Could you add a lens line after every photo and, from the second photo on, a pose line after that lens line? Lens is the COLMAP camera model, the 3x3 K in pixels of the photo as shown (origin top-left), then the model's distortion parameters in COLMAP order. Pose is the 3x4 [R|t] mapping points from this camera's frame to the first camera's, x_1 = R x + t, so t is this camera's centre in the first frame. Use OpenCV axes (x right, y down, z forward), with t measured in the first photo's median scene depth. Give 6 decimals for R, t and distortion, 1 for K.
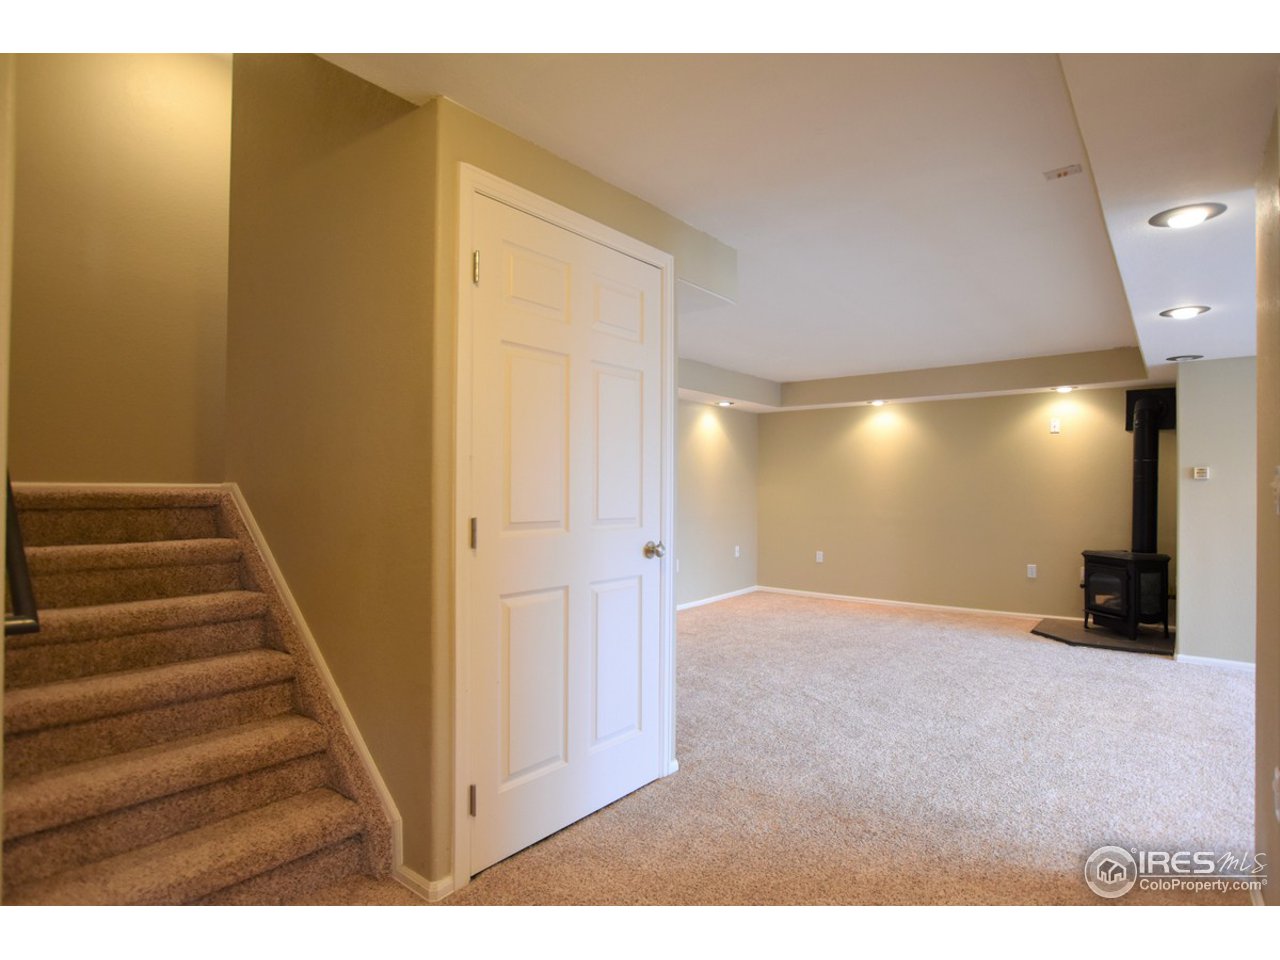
lens RADIAL K [[699.1, 0, 640.0], [0, 699.1, 480.0], [0, 0, 1]] dist [0.000148, -0.000045]
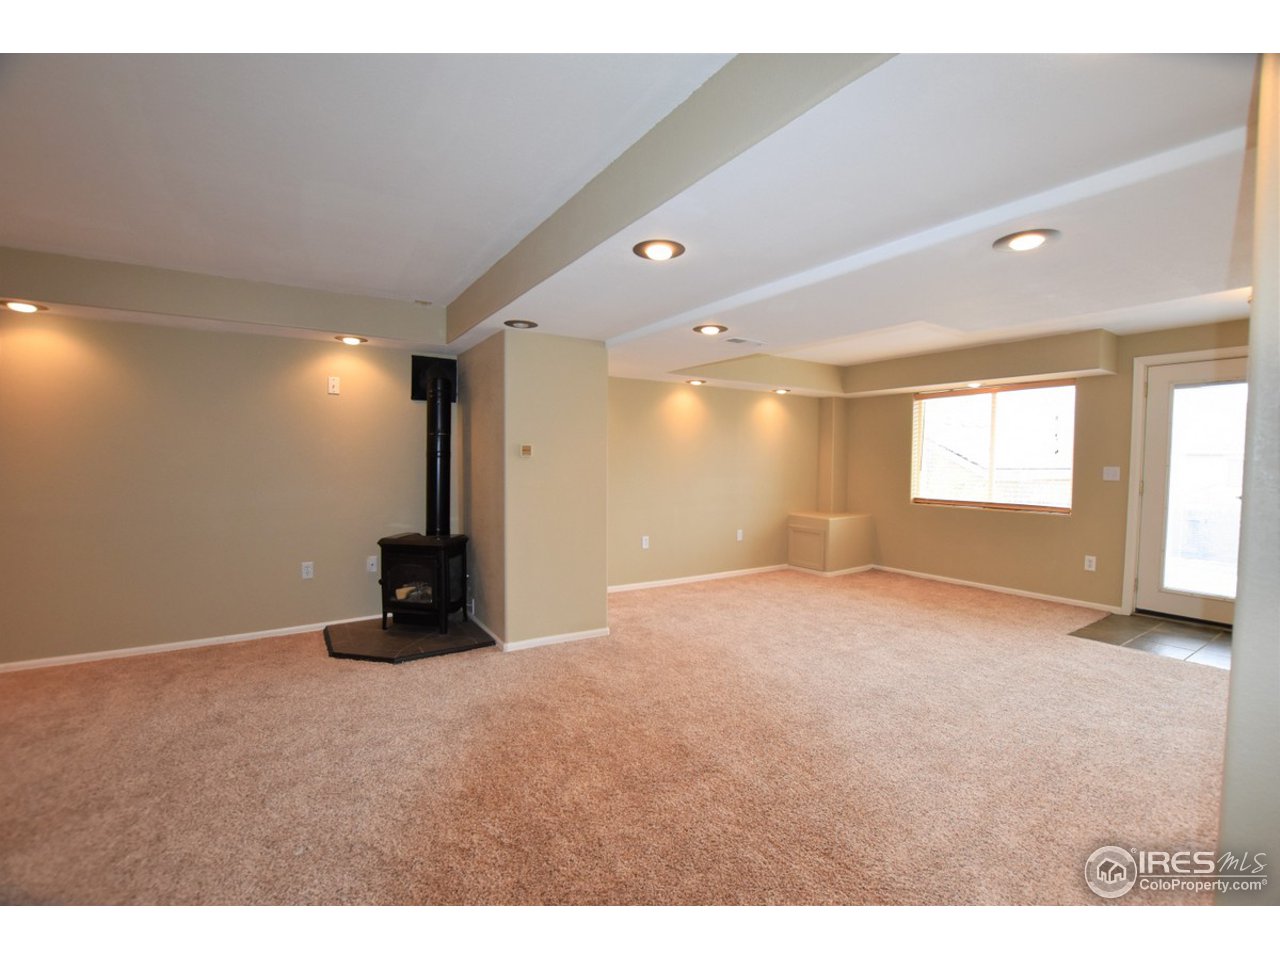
lens RADIAL K [[573.6, 0, 640.0], [0, 573.6, 480.0], [0, 0, 1]] dist [-0.001372, -0.000206]
pose [[0.329873, -0.033869, 0.943417, 0.093512], [-0.019434, 0.998901, 0.042656, -0.004662], [-0.943825, -0.032406, 0.328852, 0.492212]]
